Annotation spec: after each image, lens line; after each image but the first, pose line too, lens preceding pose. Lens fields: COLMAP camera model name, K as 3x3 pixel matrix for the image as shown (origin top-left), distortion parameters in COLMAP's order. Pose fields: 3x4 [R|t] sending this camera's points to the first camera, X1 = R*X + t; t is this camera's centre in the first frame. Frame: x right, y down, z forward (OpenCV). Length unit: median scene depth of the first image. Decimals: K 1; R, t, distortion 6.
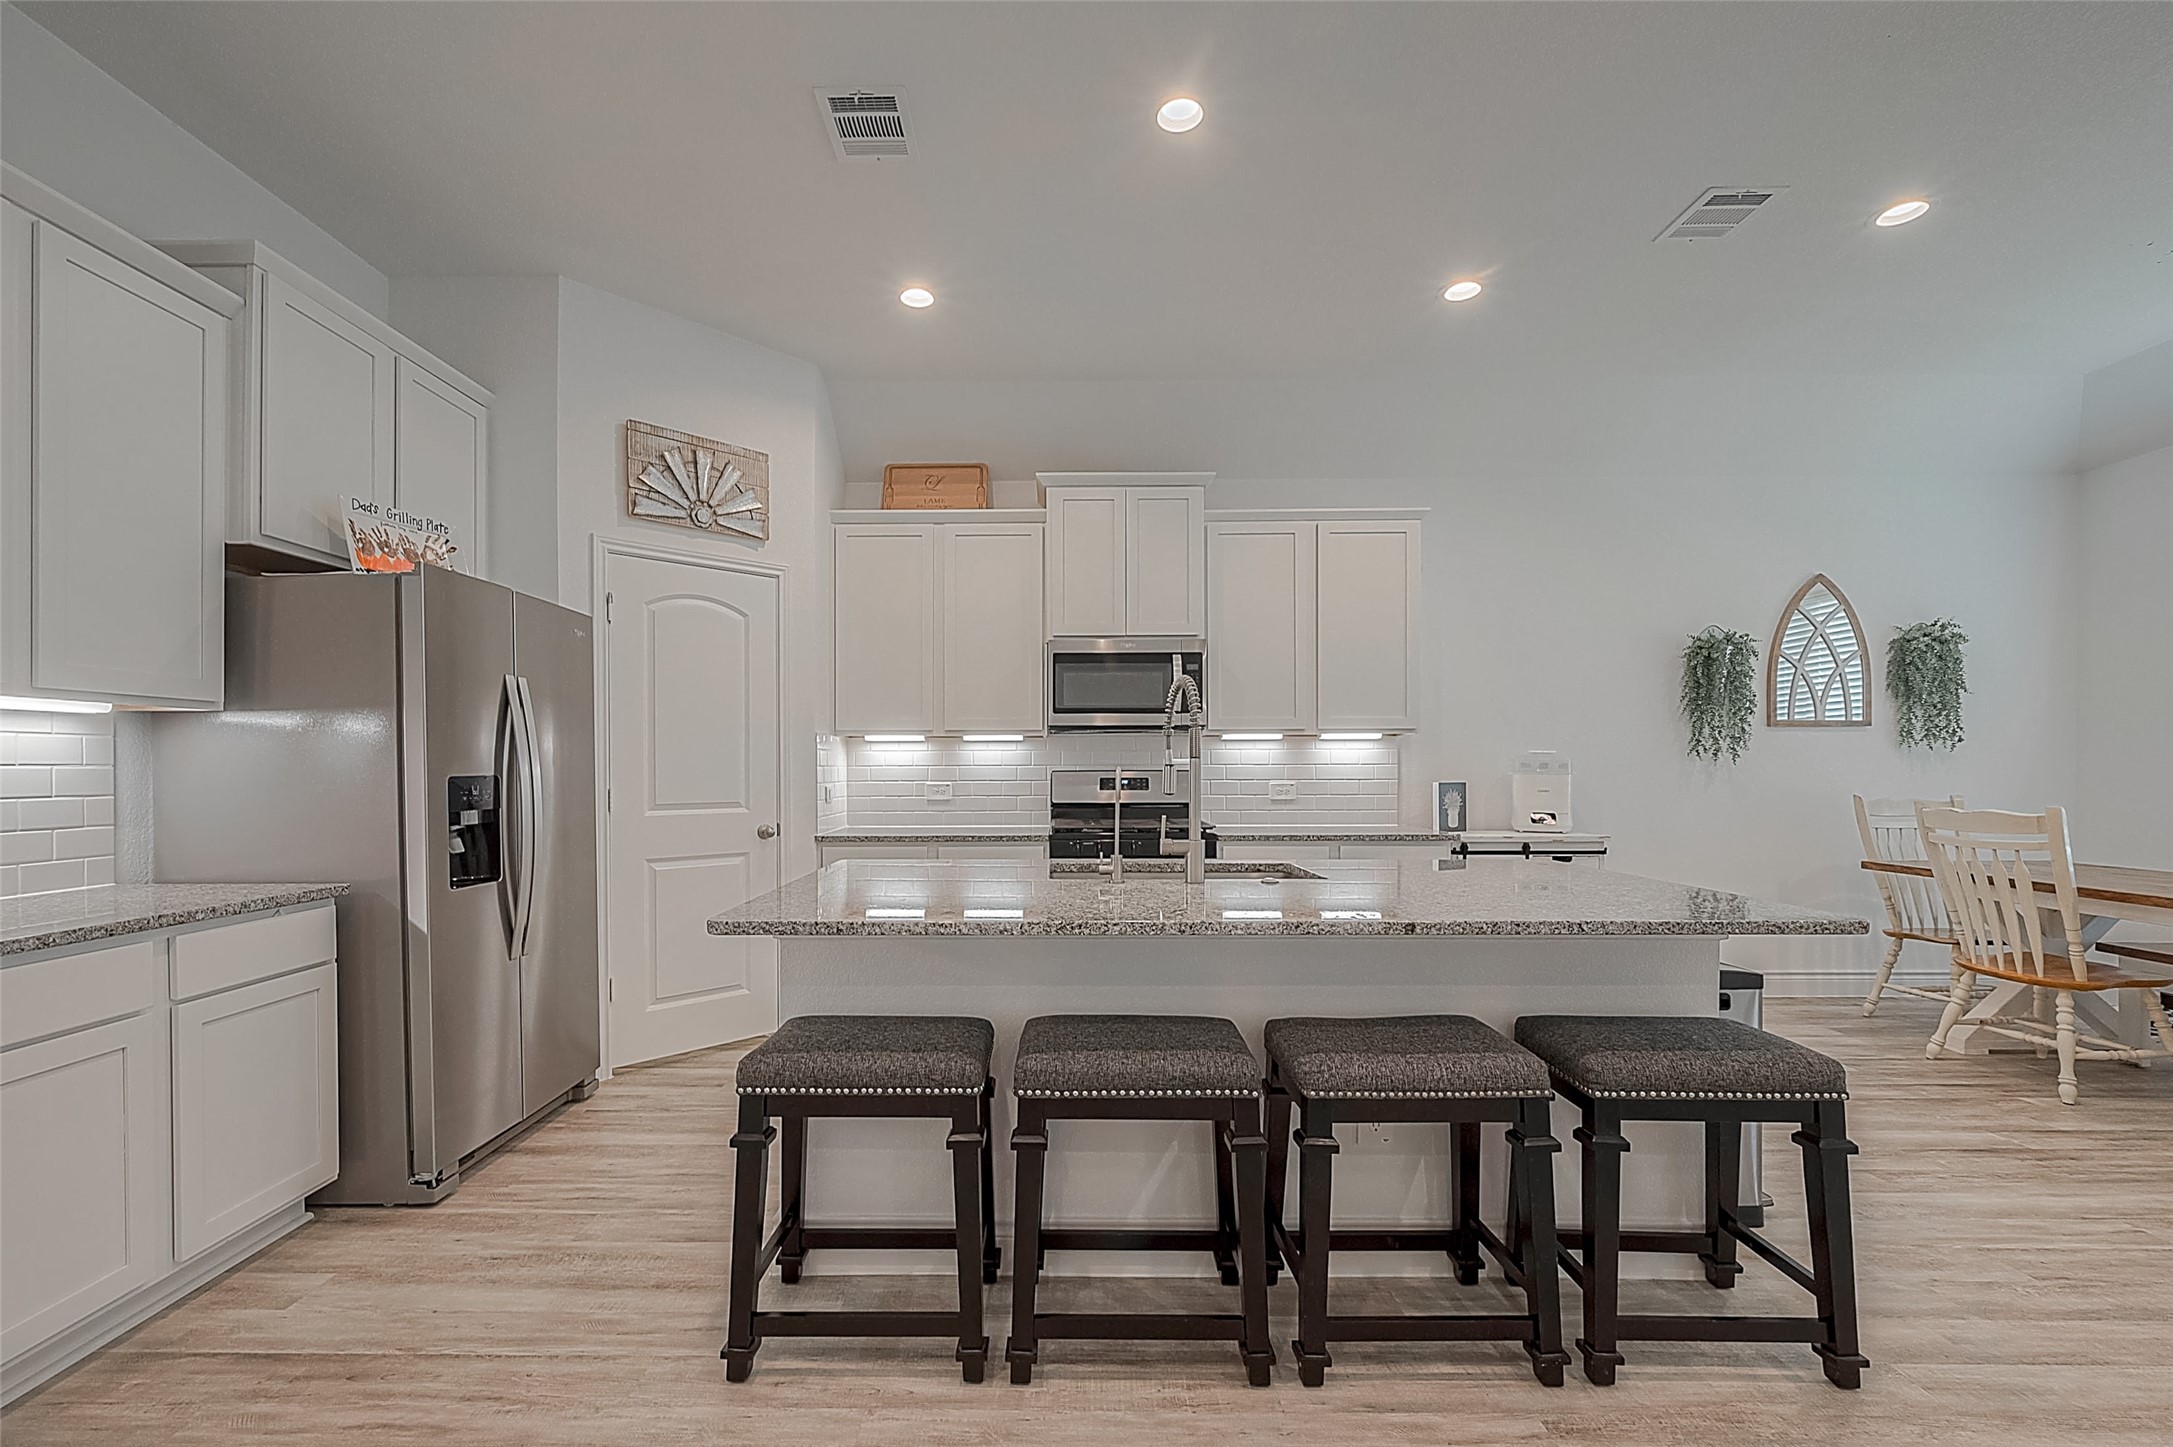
lens RADIAL K [[943.5, 0, 1052.0], [0, 943.5, 754.0], [0, 0, 1]] dist [0.011050, -0.000230]
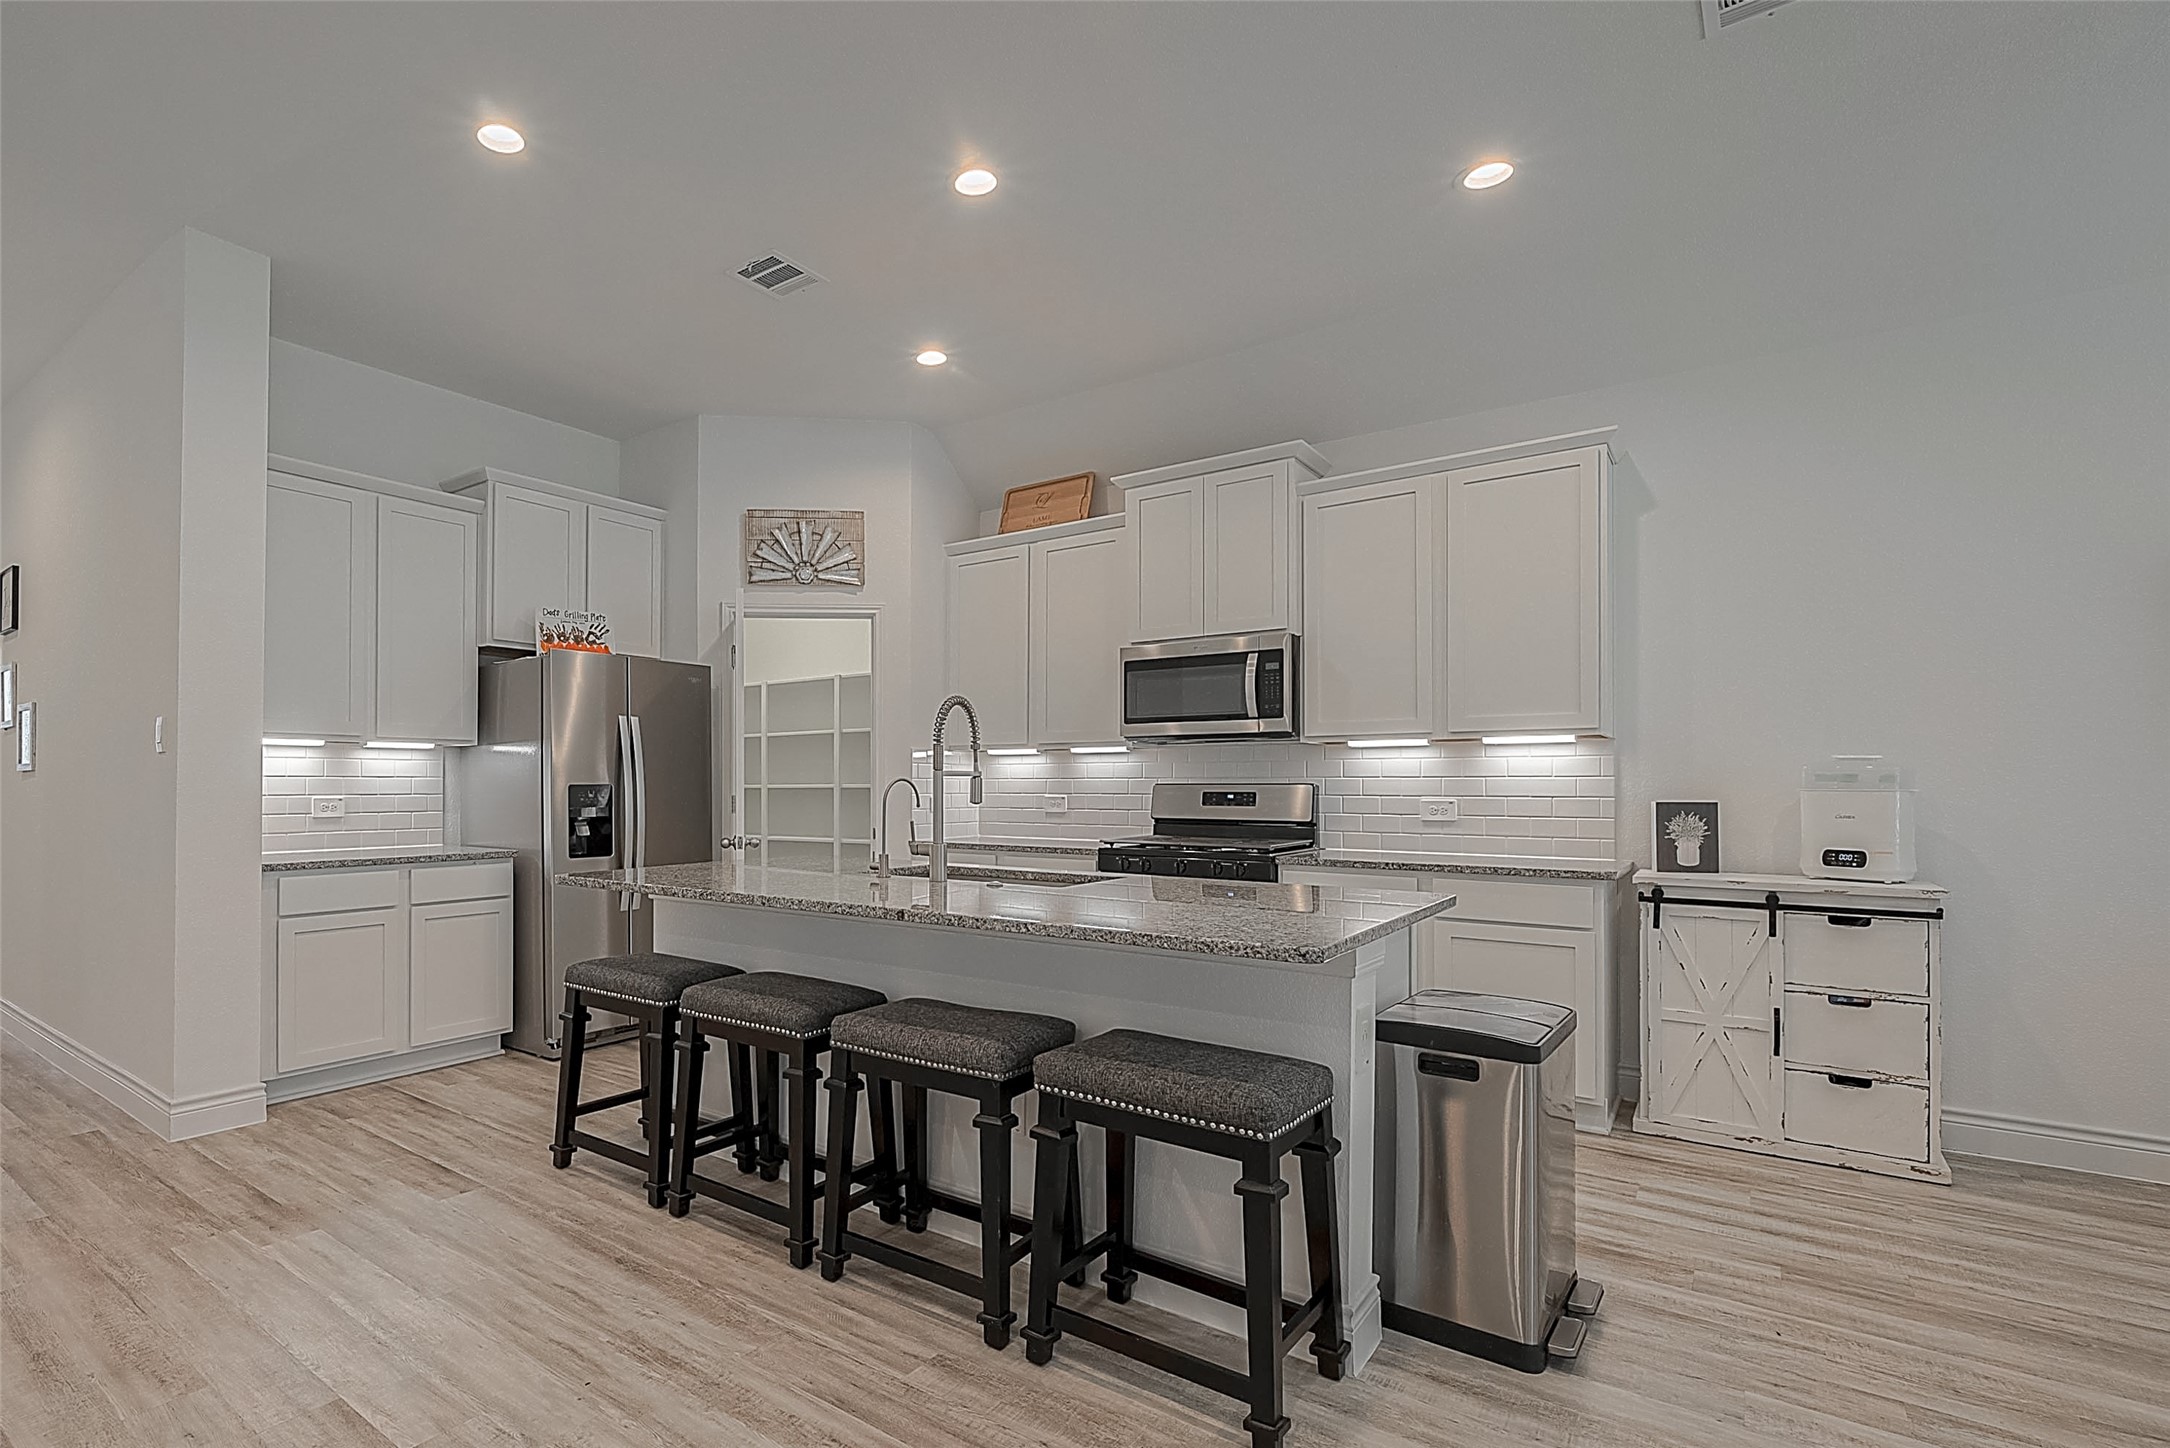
lens RADIAL K [[1042.6, 0, 852.2], [0, 1042.6, 791.8], [0, 0, 1]] dist [0.002254, 0.000047]
pose [[0.765280, 0.009430, -0.643628, 0.489860], [0.007097, 0.999708, 0.023086, -0.000392], [0.643658, -0.022235, 0.764990, -0.001877]]
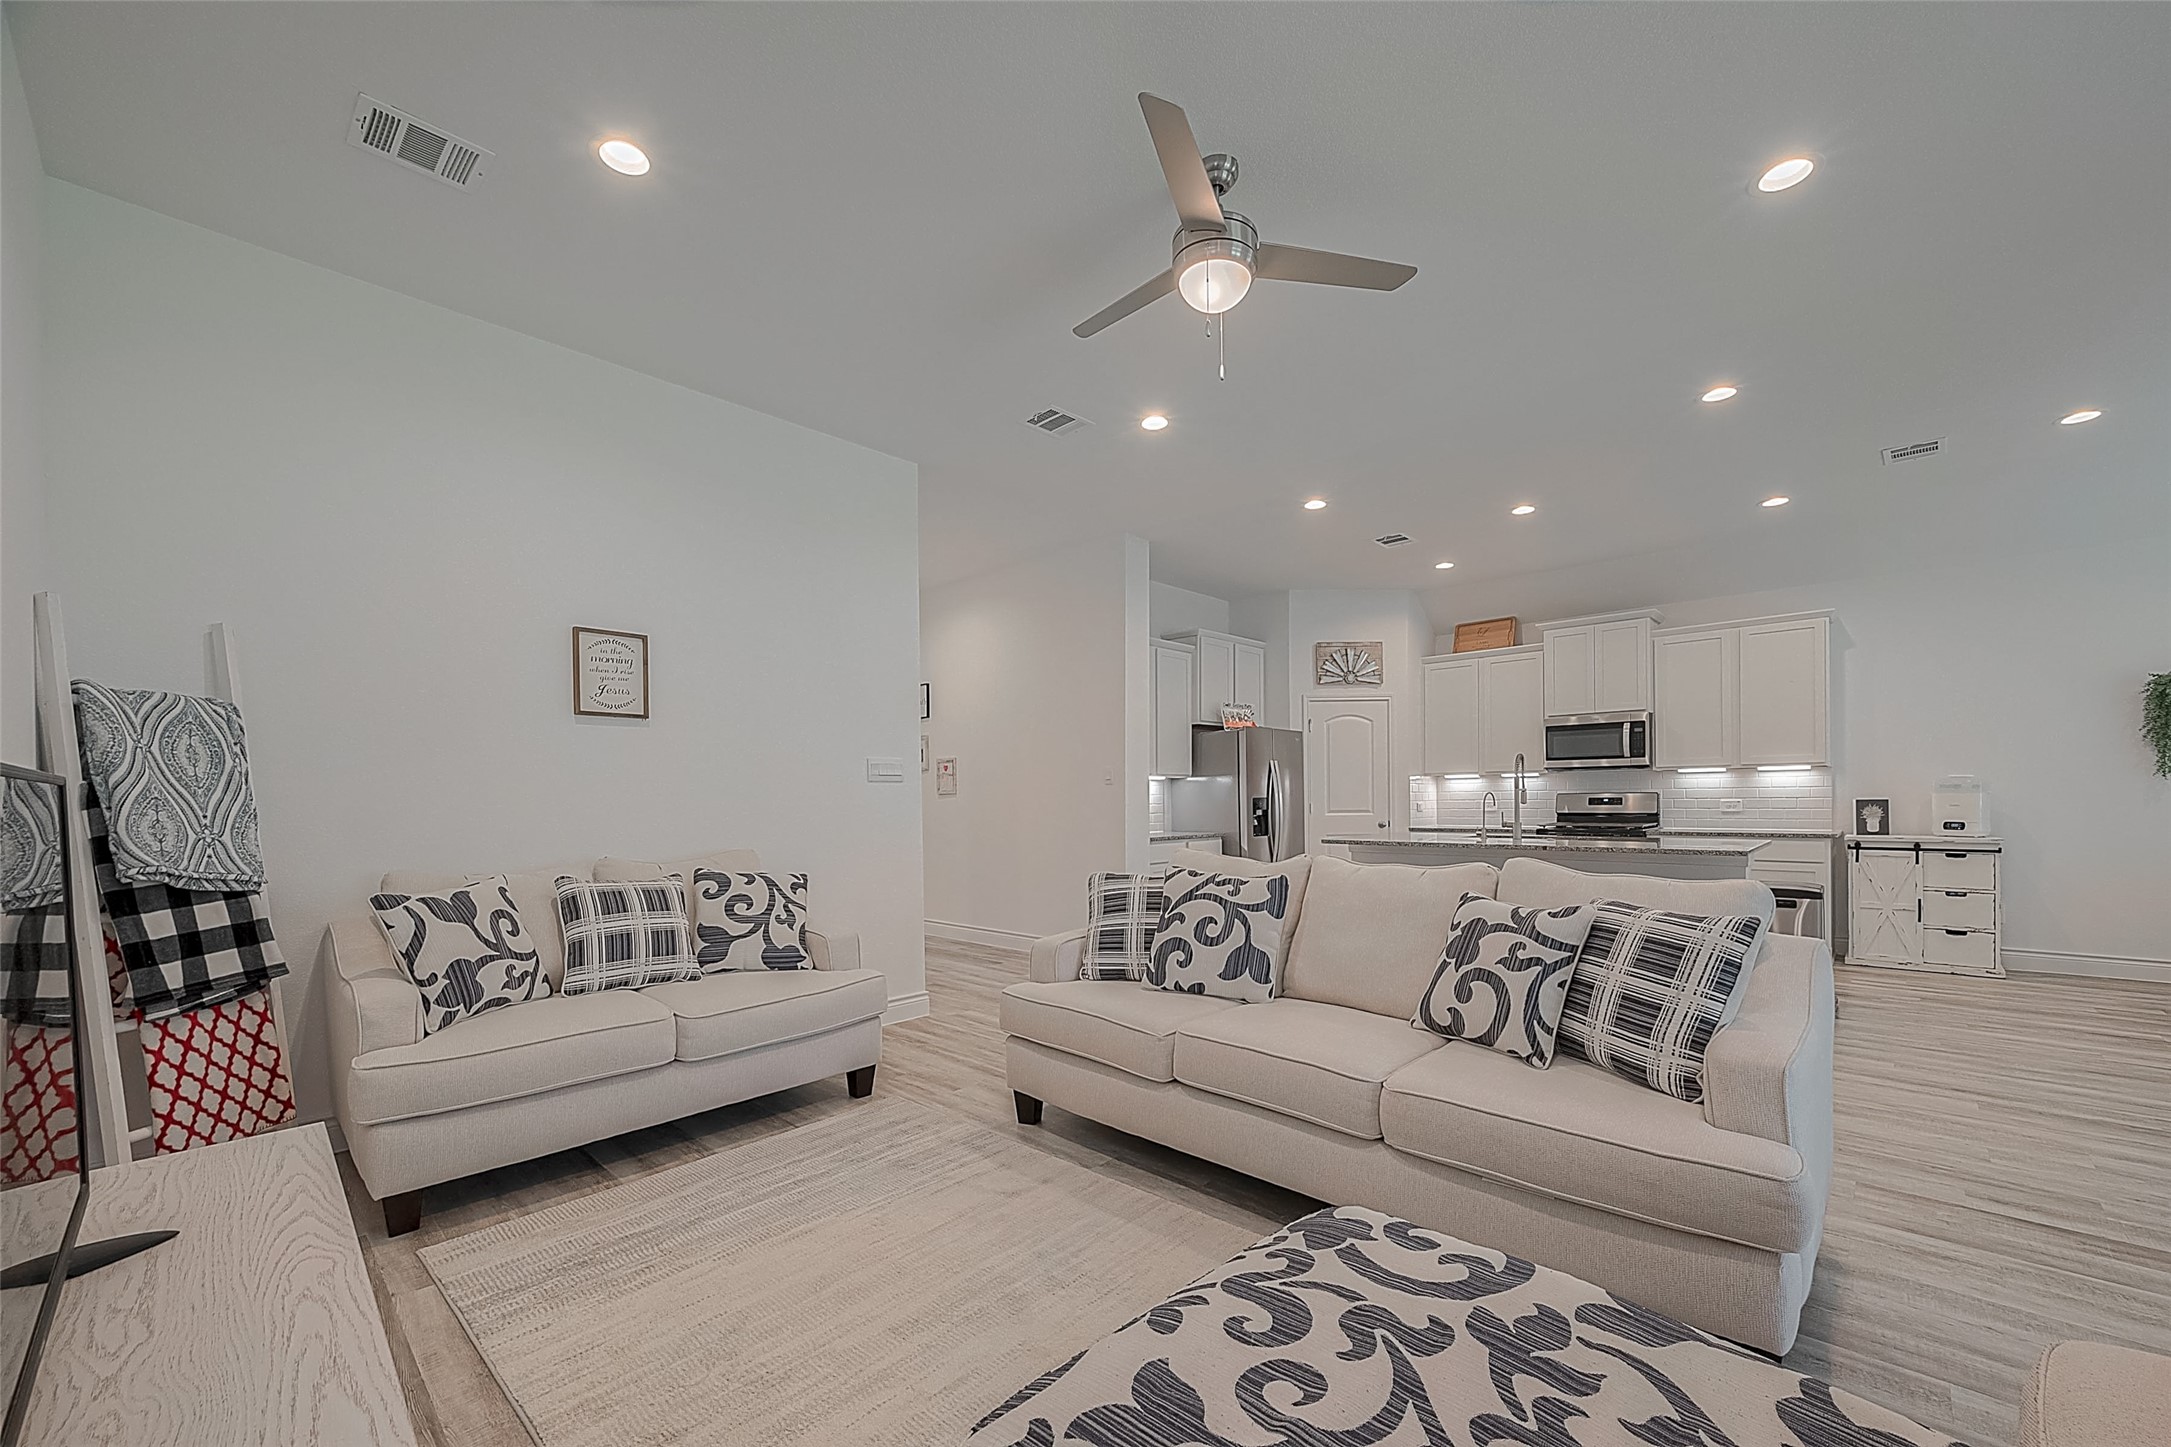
lens RADIAL K [[856.6, 0, 1094.7], [0, 856.6, 814.1], [0, 0, 1]] dist [0.000486, 0.000063]
pose [[0.732726, 0.007255, -0.680485, 0.484542], [0.019941, 0.999285, 0.032126, -0.012612], [0.680231, -0.037109, 0.732058, -0.762822]]
